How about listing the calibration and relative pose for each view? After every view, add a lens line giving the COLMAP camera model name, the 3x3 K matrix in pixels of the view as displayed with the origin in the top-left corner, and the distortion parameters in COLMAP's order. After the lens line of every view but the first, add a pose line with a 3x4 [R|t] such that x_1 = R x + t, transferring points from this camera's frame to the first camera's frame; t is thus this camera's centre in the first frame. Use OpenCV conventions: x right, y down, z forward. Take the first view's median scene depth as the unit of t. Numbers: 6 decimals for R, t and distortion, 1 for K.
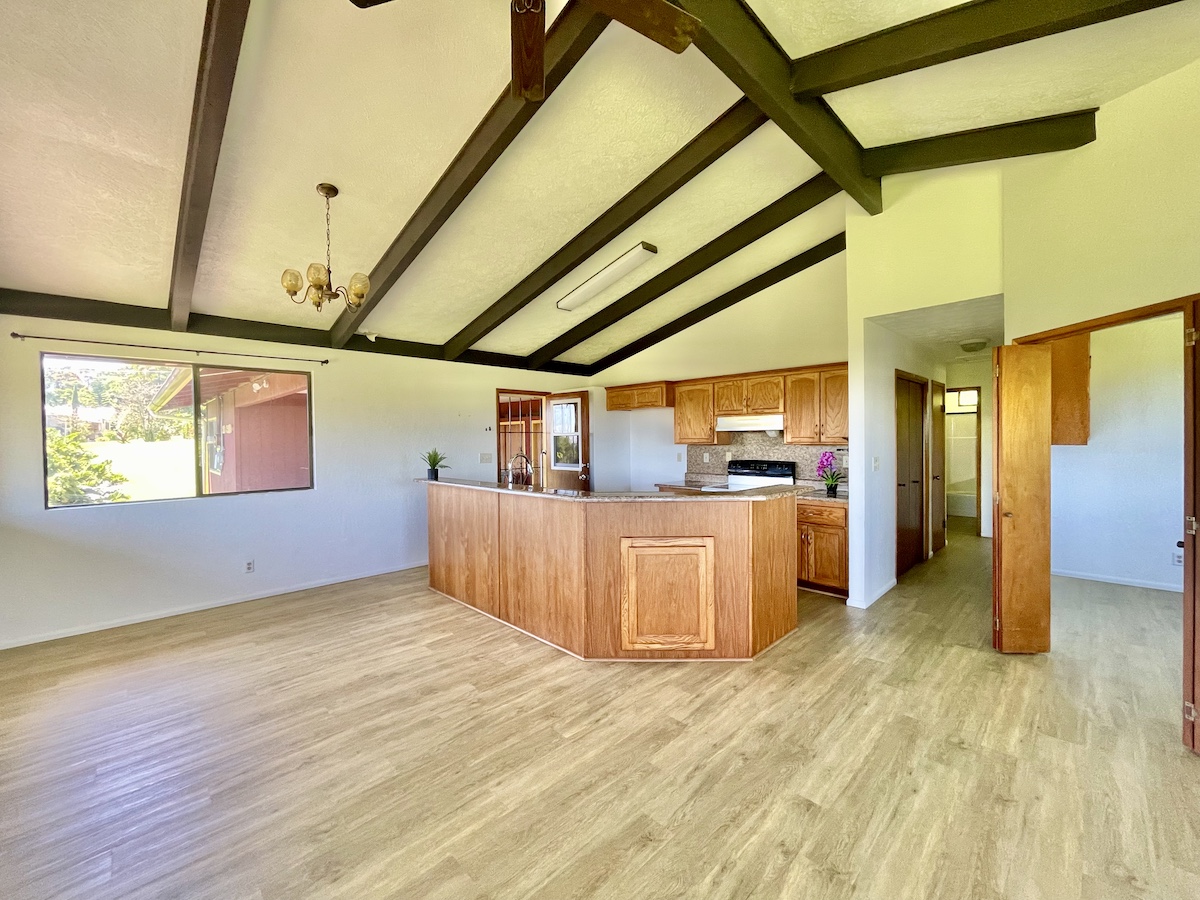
lens RADIAL K [[485.2, 0, 598.1], [0, 485.2, 445.3], [0, 0, 1]] dist [0.000020, -0.000274]
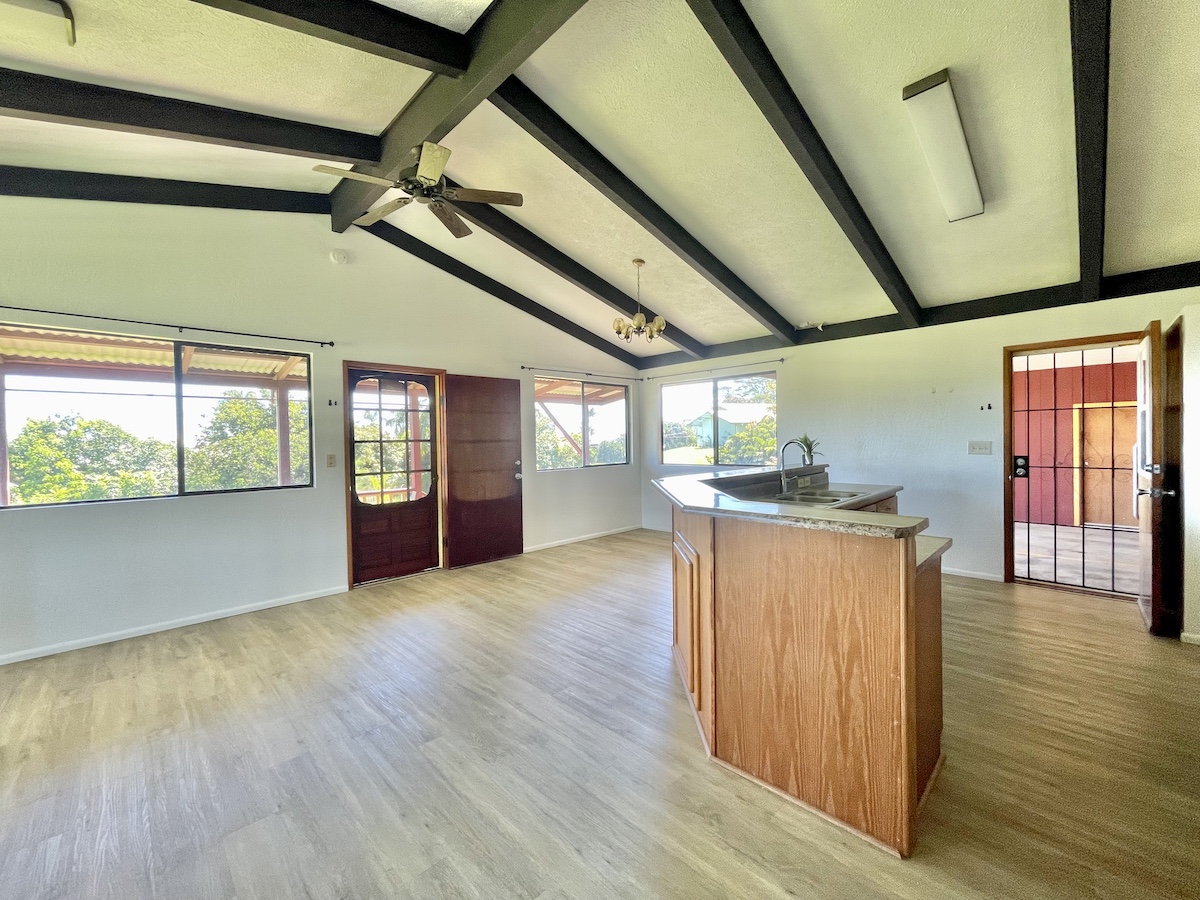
lens RADIAL K [[485.2, 0, 600.9], [0, 485.2, 445.7], [0, 0, 1]] dist [0.000020, -0.000274]
pose [[0.012843, 0.027380, -0.999543, 1.356425], [0.004970, 0.999611, 0.027446, 0.002049], [0.999905, -0.005320, 0.012702, 1.197318]]
